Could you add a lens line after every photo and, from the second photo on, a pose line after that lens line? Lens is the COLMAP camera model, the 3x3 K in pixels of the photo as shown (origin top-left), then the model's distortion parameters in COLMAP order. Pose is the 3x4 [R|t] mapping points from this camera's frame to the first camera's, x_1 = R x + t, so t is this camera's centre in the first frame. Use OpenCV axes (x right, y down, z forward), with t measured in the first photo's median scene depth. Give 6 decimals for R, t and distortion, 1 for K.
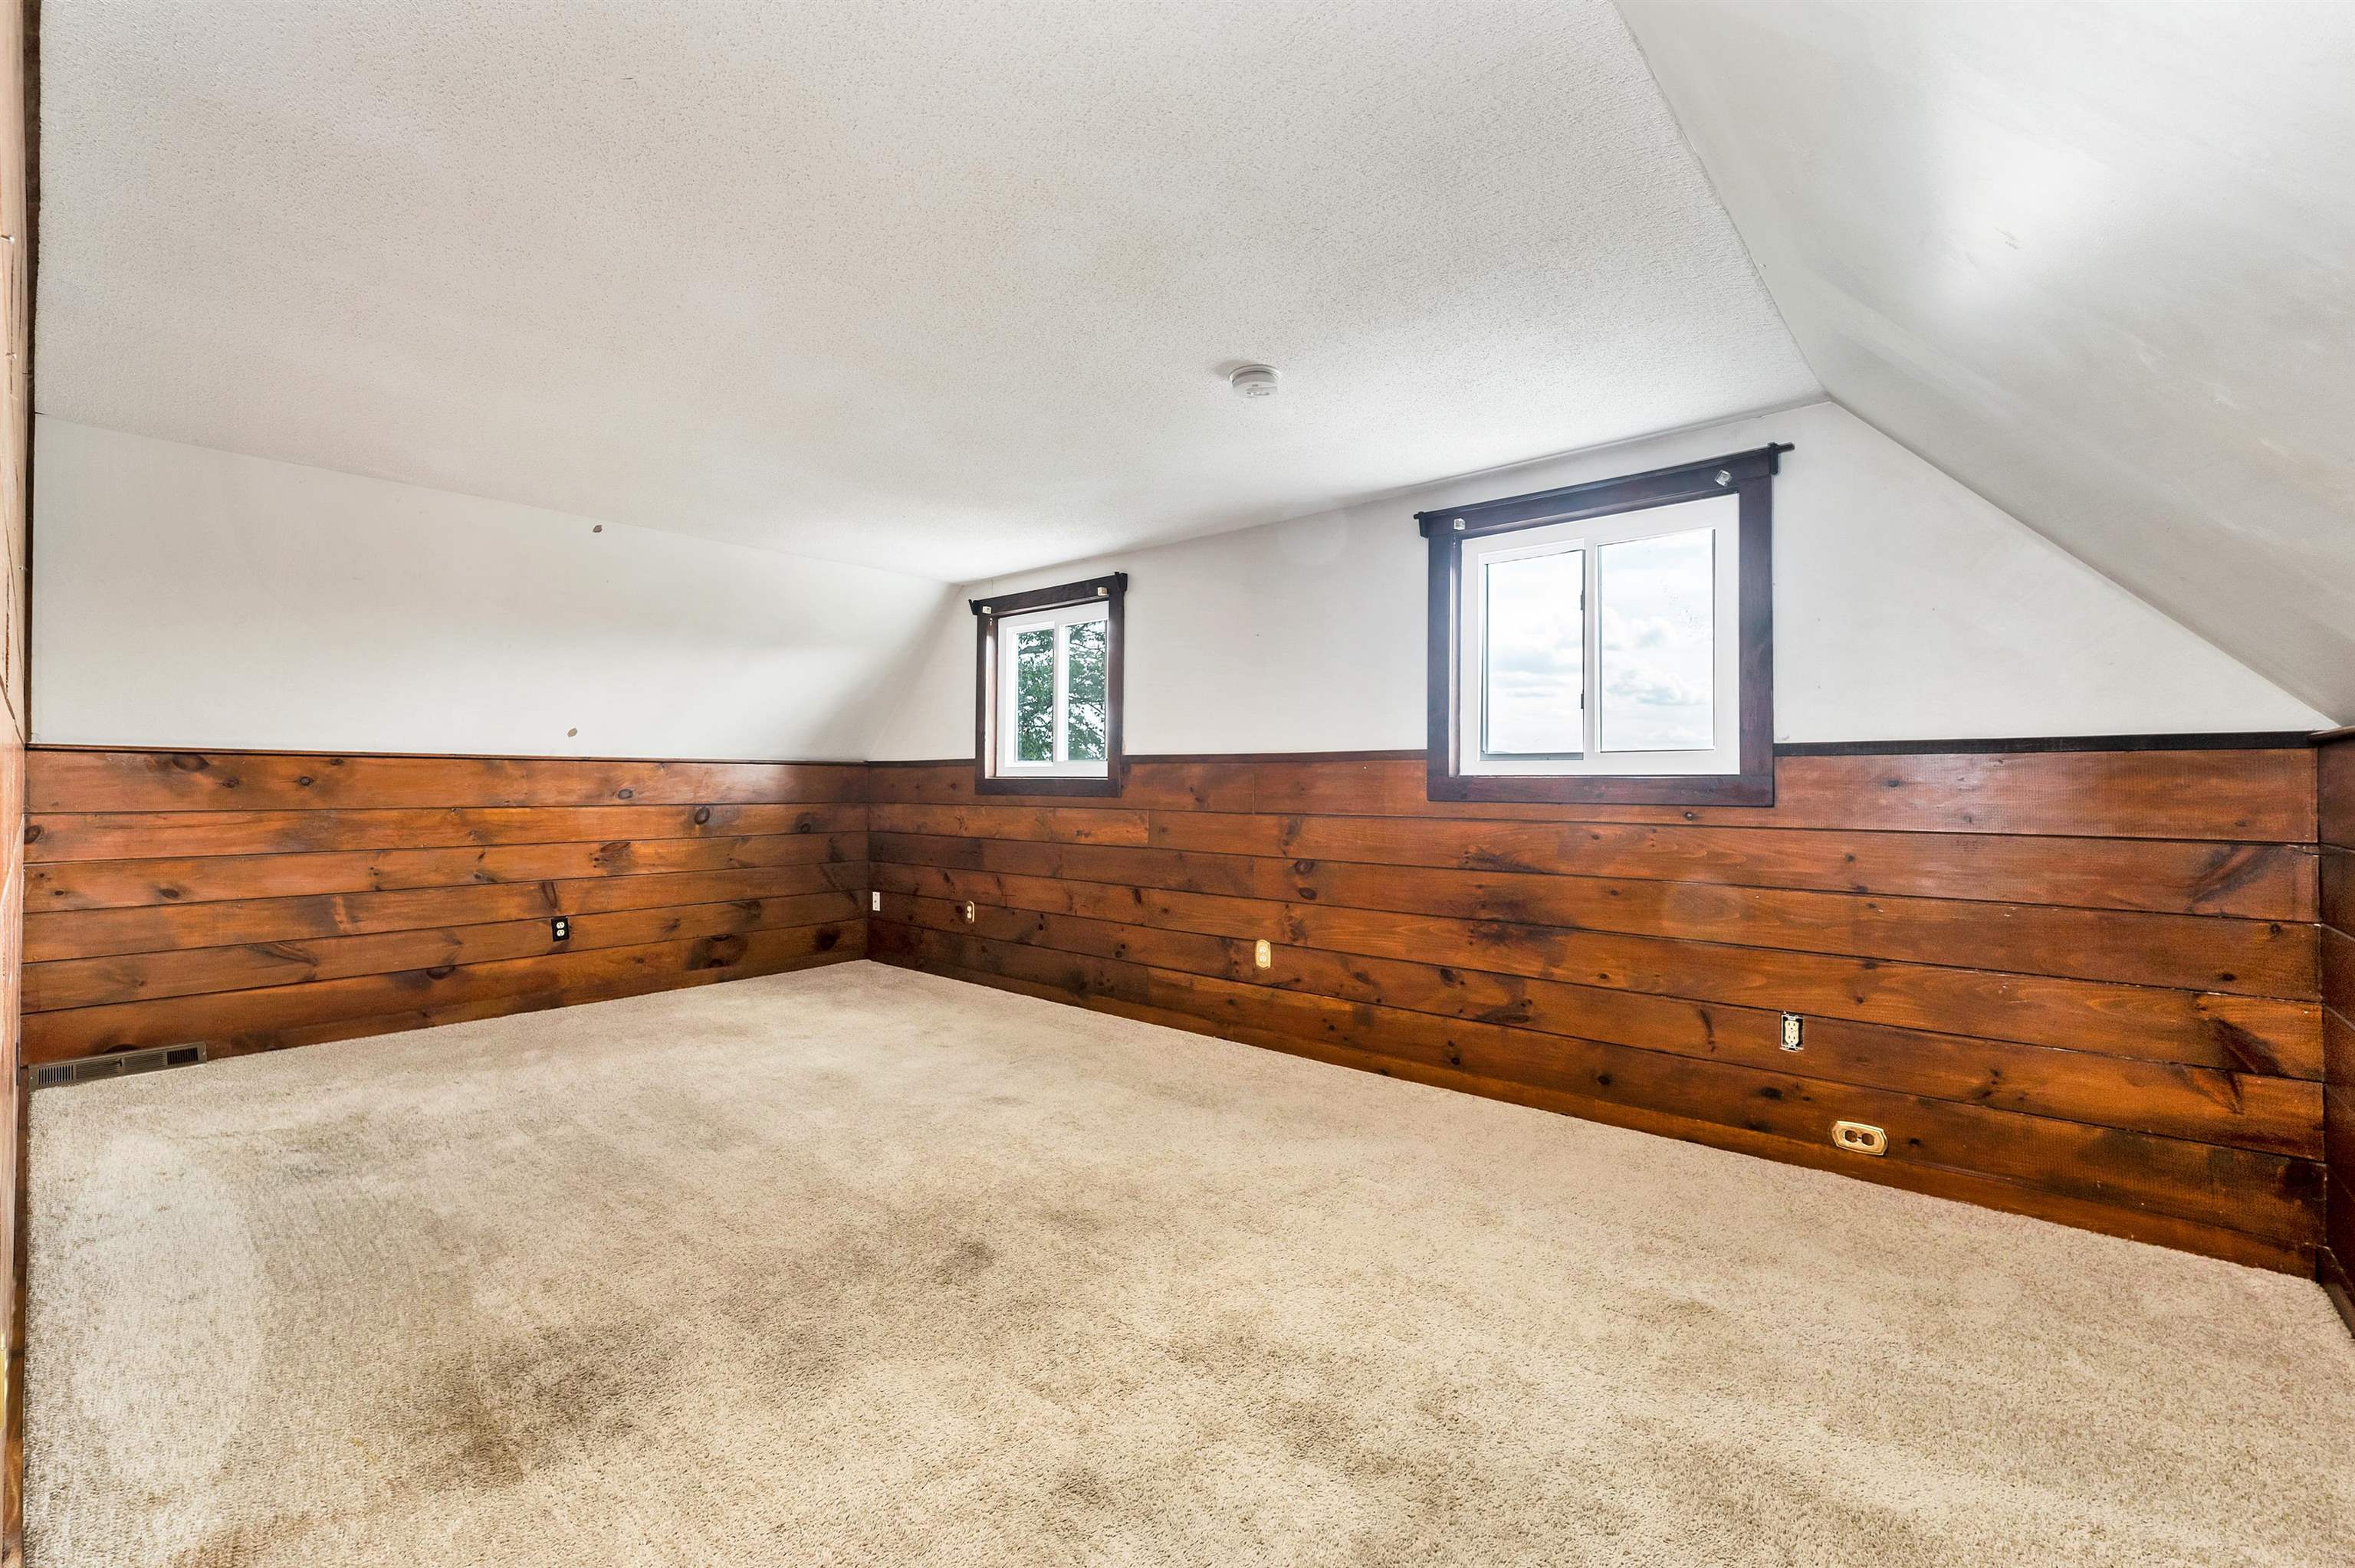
lens RADIAL K [[999.6, 0, 1169.4], [0, 999.6, 790.5], [0, 0, 1]] dist [-0.002386, -0.000076]
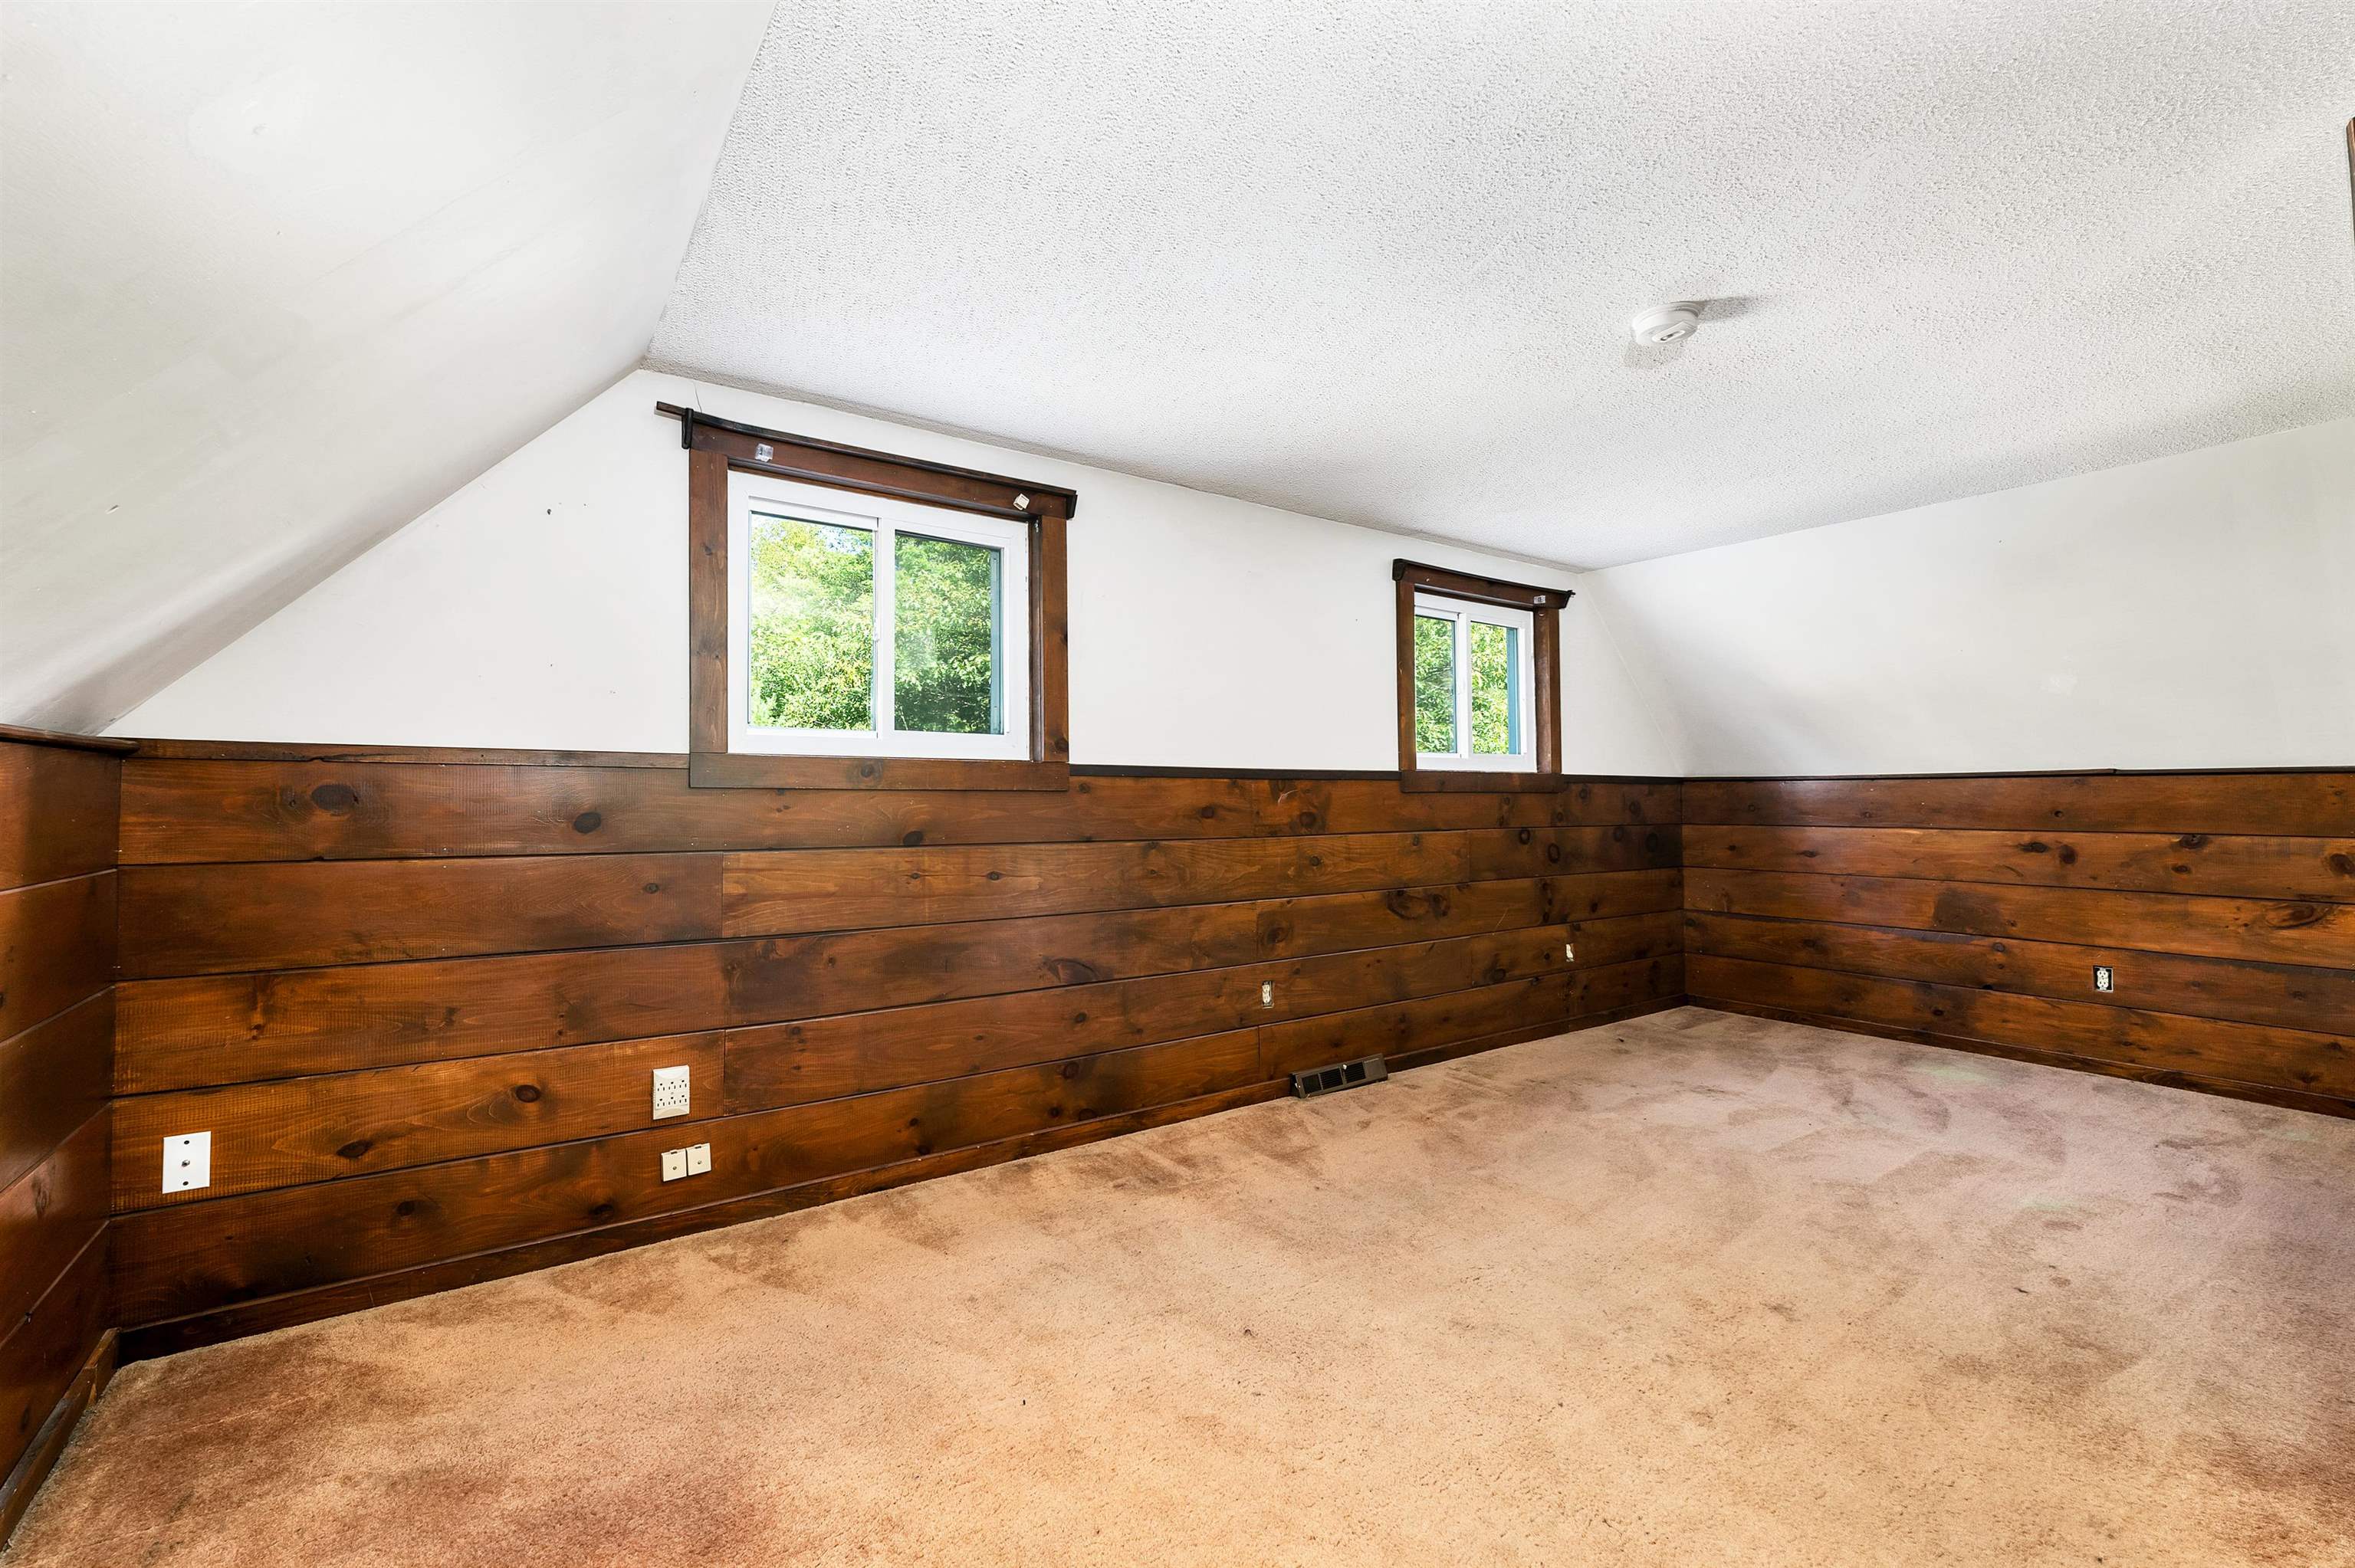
lens RADIAL K [[999.6, 0, 1169.4], [0, 999.6, 790.5], [0, 0, 1]] dist [-0.002386, -0.000076]
pose [[0.229517, 0.001994, 0.973303, -0.820325], [0.001605, 0.999996, -0.002427, -0.012393], [-0.973303, 0.002119, 0.229513, 0.903919]]
